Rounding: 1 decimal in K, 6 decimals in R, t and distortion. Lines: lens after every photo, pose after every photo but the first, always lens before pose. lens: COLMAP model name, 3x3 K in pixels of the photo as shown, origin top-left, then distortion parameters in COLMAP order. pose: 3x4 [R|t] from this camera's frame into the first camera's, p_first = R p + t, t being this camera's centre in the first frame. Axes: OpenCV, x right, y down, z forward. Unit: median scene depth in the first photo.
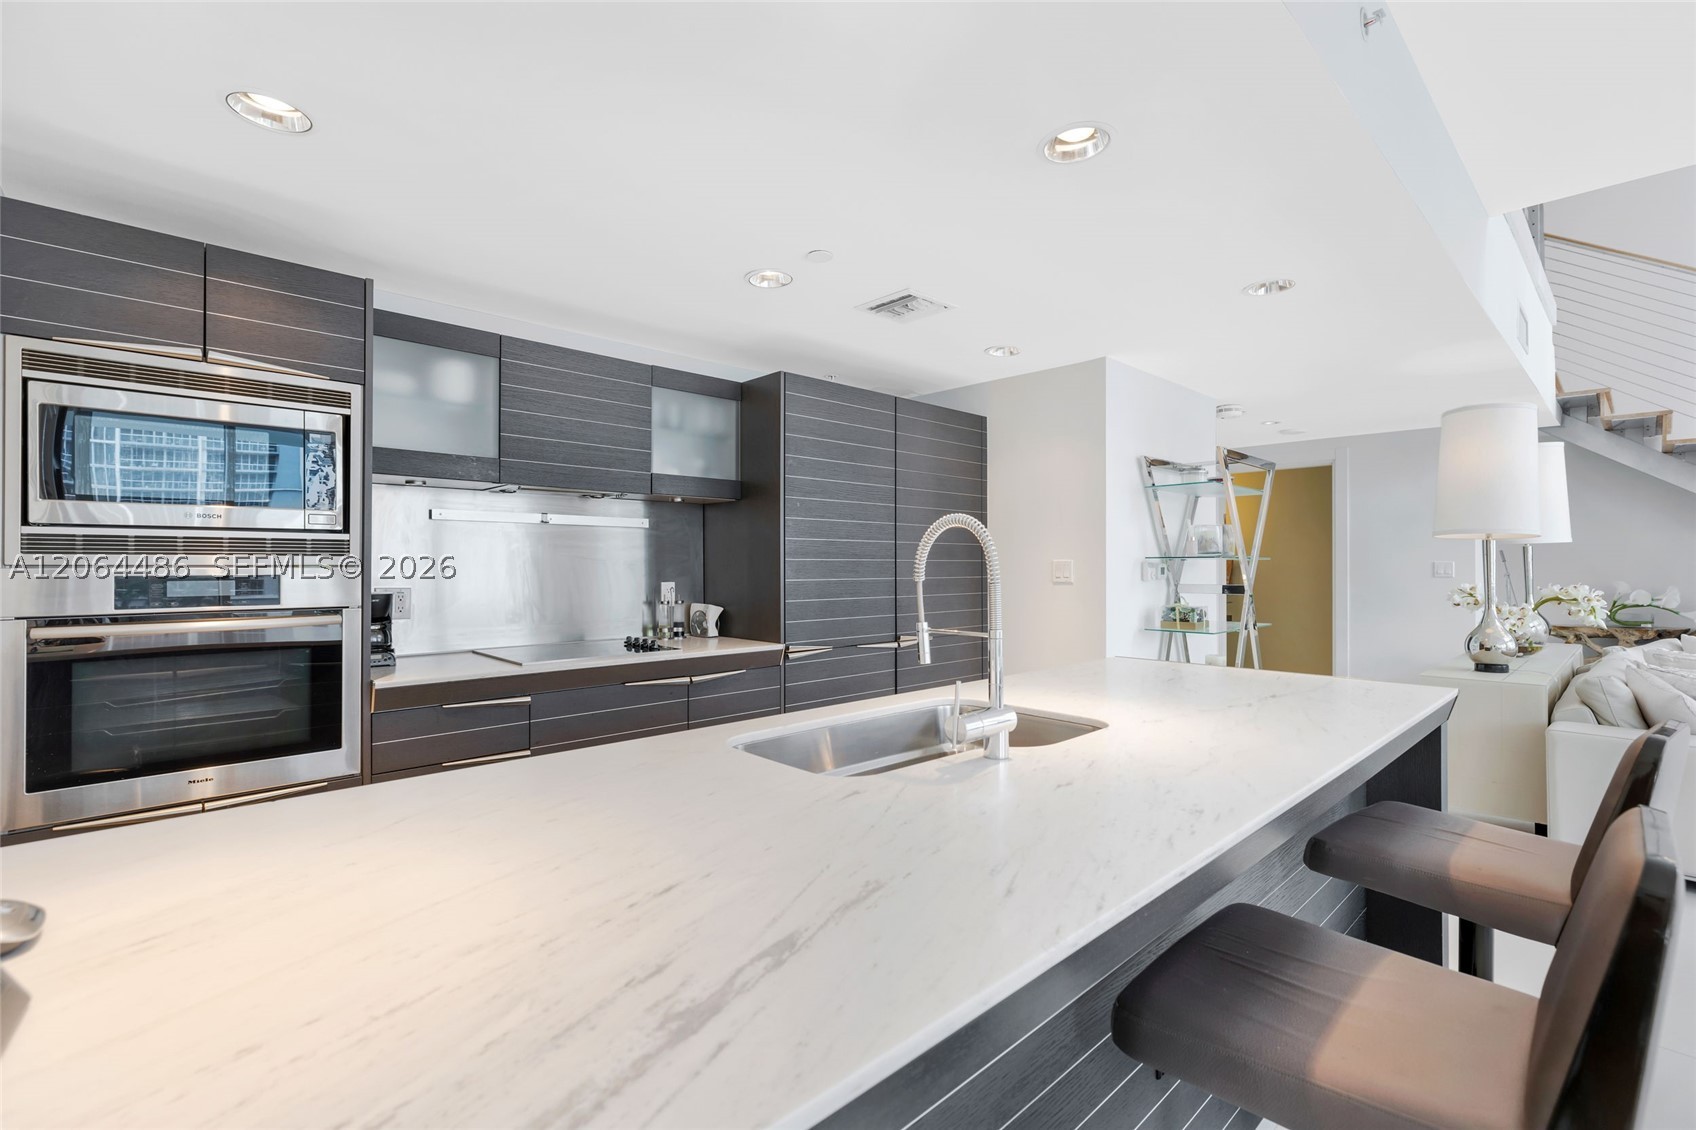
lens RADIAL K [[755.1, 0, 856.5], [0, 755.1, 562.7], [0, 0, 1]] dist [0.004701, 0.000144]
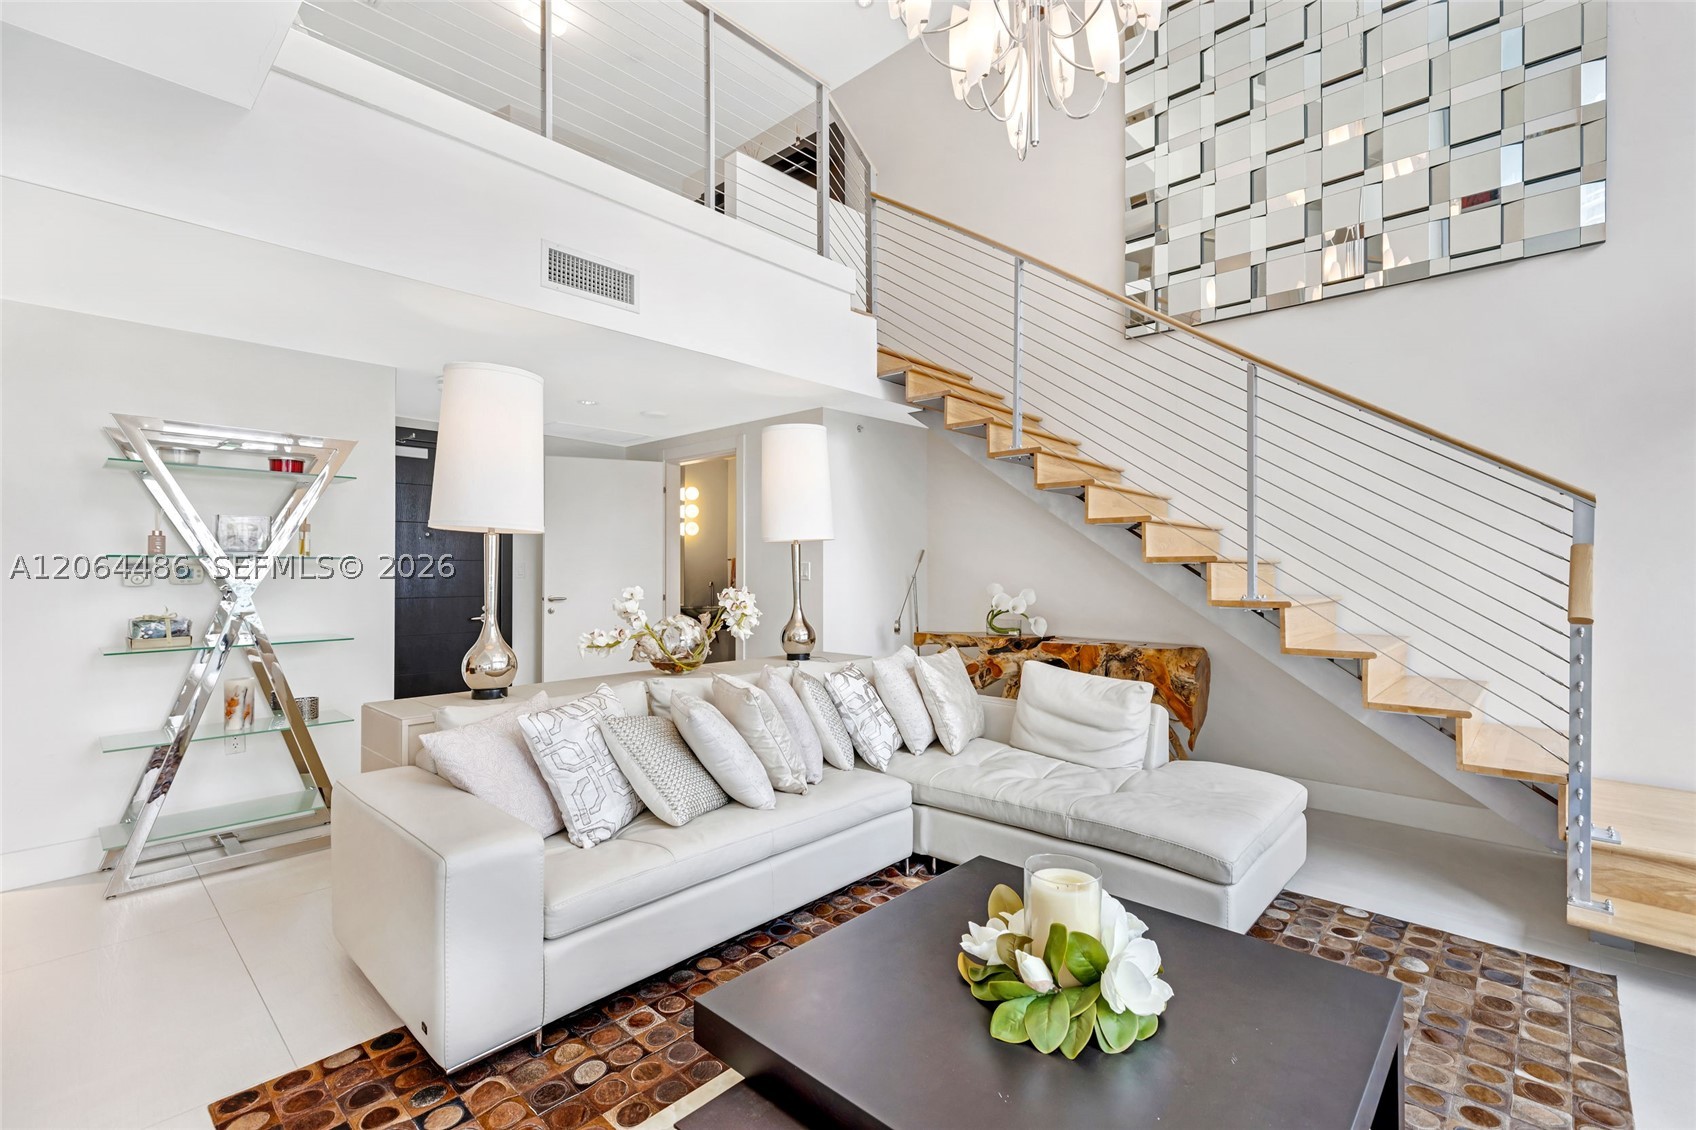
lens RADIAL K [[755.1, 0, 856.5], [0, 755.1, 562.7], [0, 0, 1]] dist [0.004701, 0.000144]
pose [[0.997955, 0.002196, 0.063882, 0.791042], [-0.001855, 0.999984, -0.005396, 0.003783], [-0.063893, 0.005266, 0.997943, 0.113374]]
